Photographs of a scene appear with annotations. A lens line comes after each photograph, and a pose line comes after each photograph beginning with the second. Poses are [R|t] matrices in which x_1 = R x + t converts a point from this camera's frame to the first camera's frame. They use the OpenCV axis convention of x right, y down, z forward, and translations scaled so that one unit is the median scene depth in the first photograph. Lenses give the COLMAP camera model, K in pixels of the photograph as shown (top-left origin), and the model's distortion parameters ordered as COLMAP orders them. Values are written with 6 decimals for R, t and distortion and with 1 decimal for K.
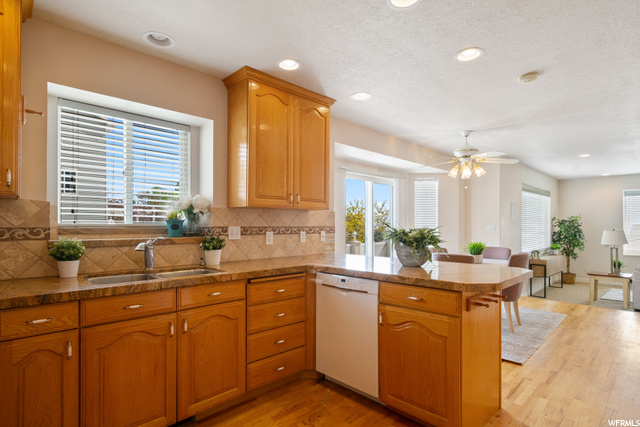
lens RADIAL K [[339.2, 0, 313.3], [0, 339.2, 223.6], [0, 0, 1]] dist [-0.006623, -0.000956]
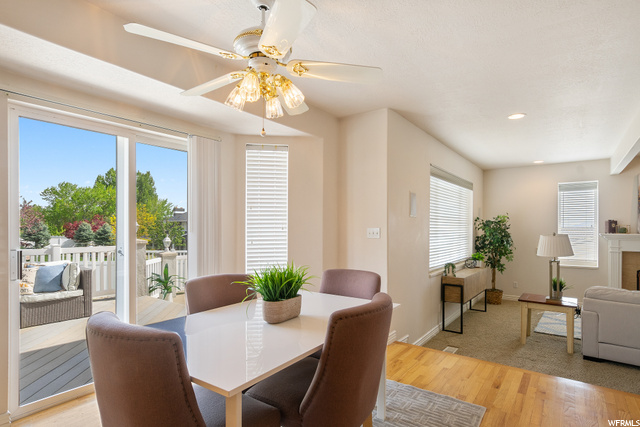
lens RADIAL K [[339.2, 0, 311.8], [0, 339.2, 227.6], [0, 0, 1]] dist [-0.006623, -0.000956]
pose [[0.989289, 0.004835, 0.145888, 0.266995], [-0.005867, 0.999961, 0.006648, 0.002289], [-0.145850, -0.007433, 0.989279, 0.343553]]
